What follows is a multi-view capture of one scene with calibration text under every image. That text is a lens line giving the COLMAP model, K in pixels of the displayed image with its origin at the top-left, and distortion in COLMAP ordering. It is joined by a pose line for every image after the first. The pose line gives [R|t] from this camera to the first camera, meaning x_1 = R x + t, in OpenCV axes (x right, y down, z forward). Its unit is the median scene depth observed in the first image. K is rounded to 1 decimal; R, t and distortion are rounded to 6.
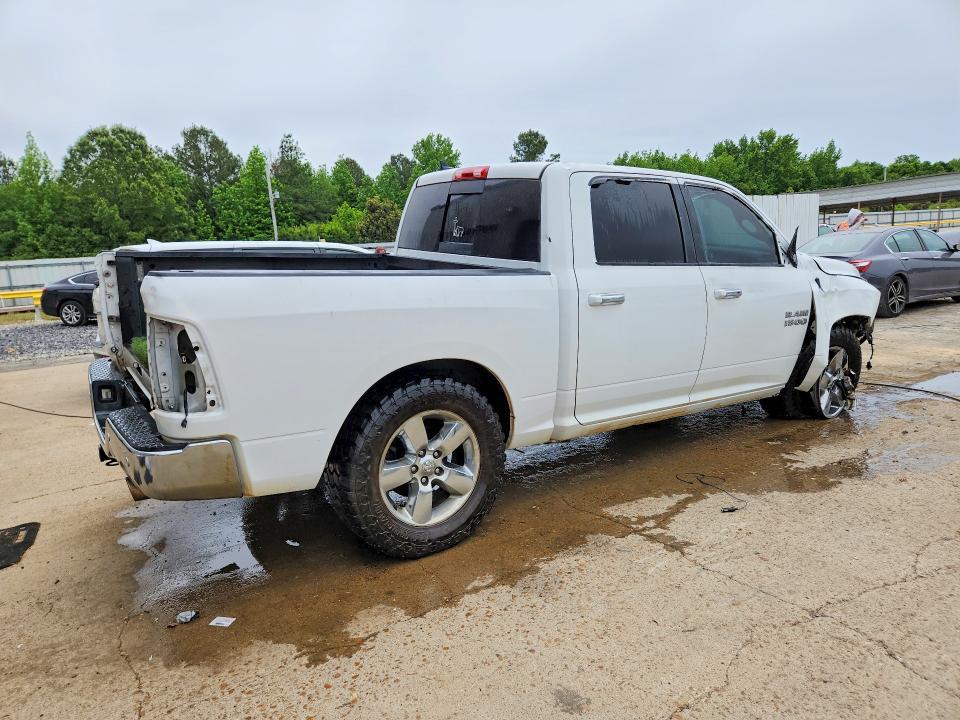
lens RADIAL K [[636.3, 0, 474.8], [0, 636.3, 359.1], [0, 0, 1]] dist [0.054396, -0.034744]
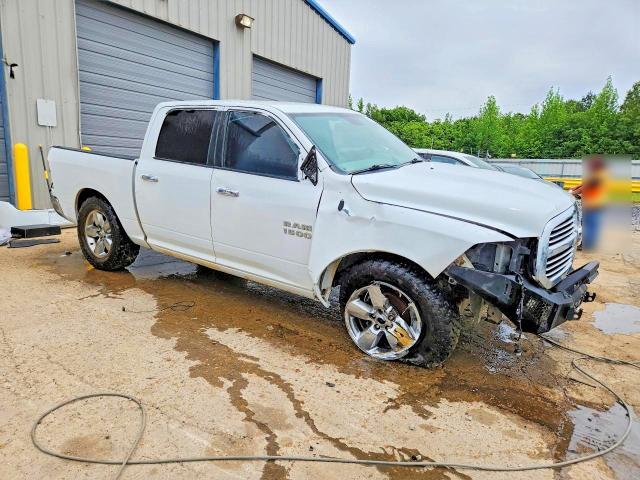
lens RADIAL K [[424.2, 0, 316.5], [0, 424.2, 239.4], [0, 0, 1]] dist [0.054396, -0.034744]
pose [[0.368696, 0.236053, -0.899078, 1.181912], [-0.212242, 0.963047, 0.165811, -0.177396], [0.904995, 0.129688, 0.405172, 0.749362]]
